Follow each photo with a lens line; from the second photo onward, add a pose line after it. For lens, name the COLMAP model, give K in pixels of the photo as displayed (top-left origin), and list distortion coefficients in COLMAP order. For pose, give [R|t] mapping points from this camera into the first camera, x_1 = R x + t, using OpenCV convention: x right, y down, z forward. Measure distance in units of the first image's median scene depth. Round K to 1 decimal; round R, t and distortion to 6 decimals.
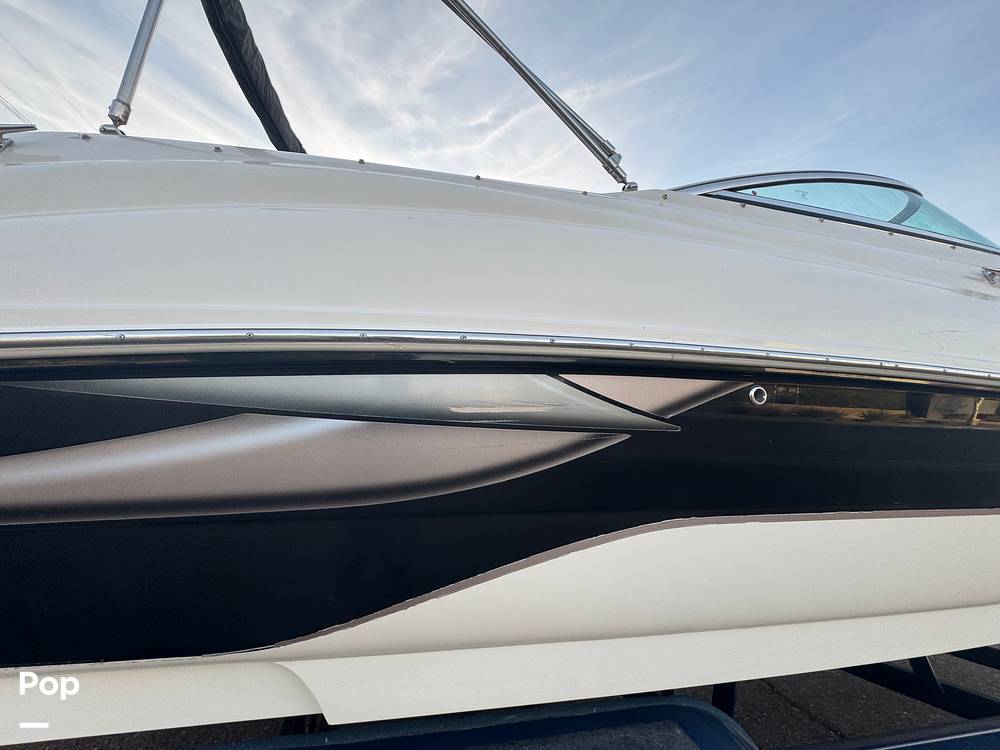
lens RADIAL K [[404.9, 0, 502.4], [0, 404.9, 383.5], [0, 0, 1]] dist [-0.000968, 0.000039]
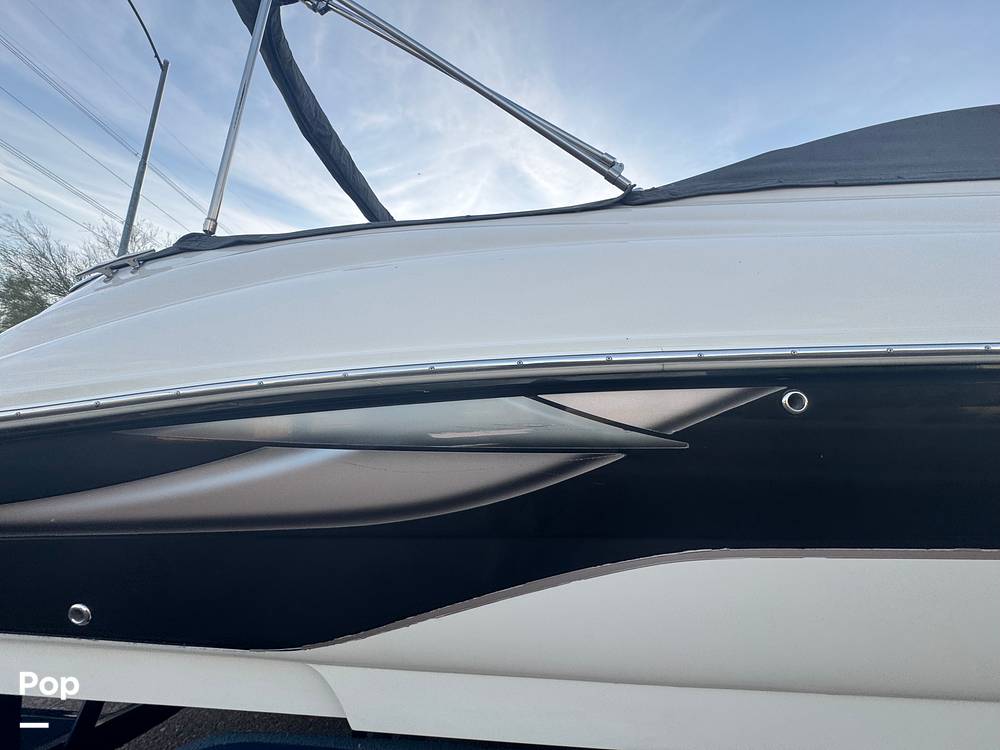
lens RADIAL K [[397.8, 0, 501.0], [0, 397.8, 374.6], [0, 0, 1]] dist [-0.001744, -0.000183]
pose [[0.953875, -0.086147, -0.287578, 0.336888], [0.065724, 0.994630, -0.079950, -0.000498], [0.292921, 0.057361, 0.954414, 0.036483]]
